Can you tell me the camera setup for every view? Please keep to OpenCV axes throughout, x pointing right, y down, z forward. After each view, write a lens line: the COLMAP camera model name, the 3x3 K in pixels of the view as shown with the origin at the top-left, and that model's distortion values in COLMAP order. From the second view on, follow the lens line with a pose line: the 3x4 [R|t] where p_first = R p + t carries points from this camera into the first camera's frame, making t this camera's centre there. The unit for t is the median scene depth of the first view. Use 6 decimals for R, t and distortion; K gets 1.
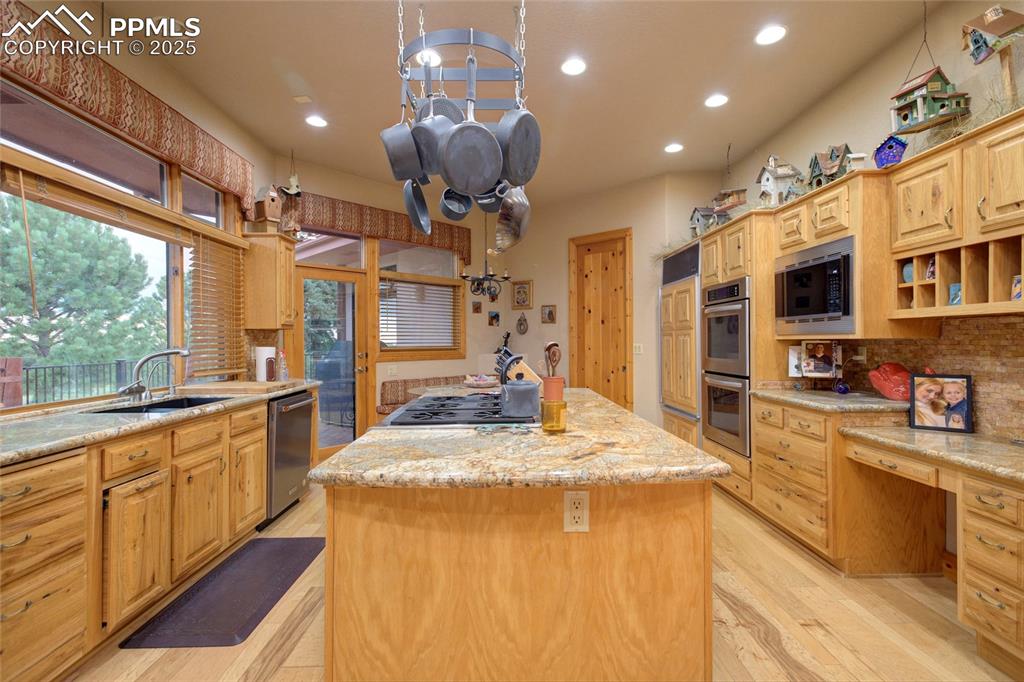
lens RADIAL K [[472.9, 0, 511.6], [0, 472.9, 338.0], [0, 0, 1]] dist [0.006291, -0.000060]
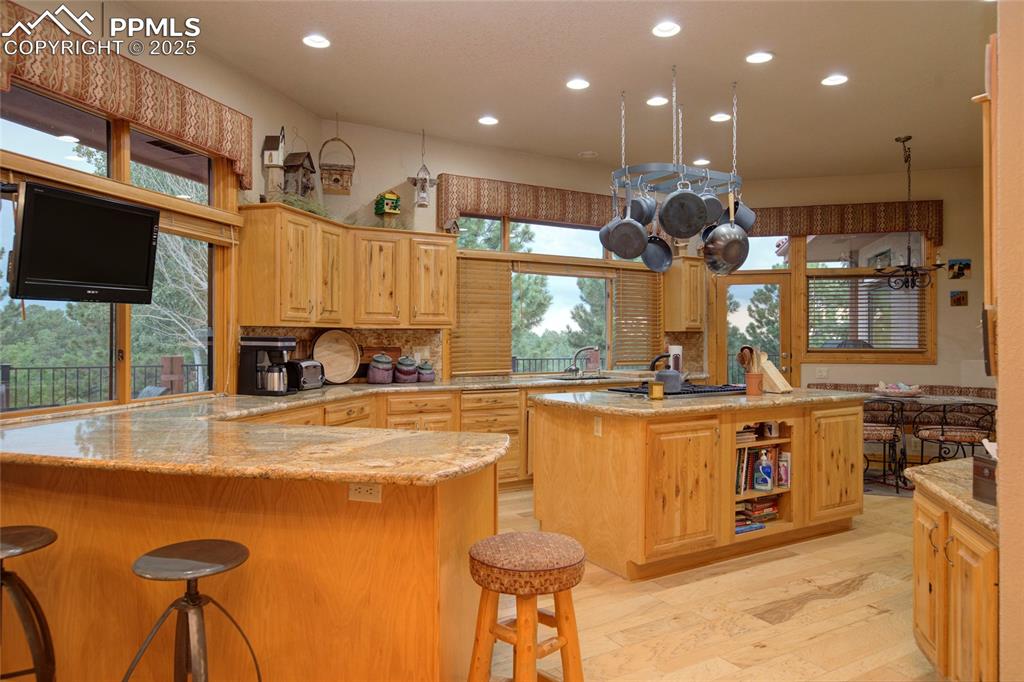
lens RADIAL K [[650.5, 0, 512.4], [0, 650.5, 340.0], [0, 0, 1]] dist [0.001753, 0.001970]
pose [[0.487823, 0.007714, -0.872908, 1.181064], [0.002801, 0.999942, 0.010401, -0.023393], [0.872938, -0.007519, 0.487773, -0.352184]]
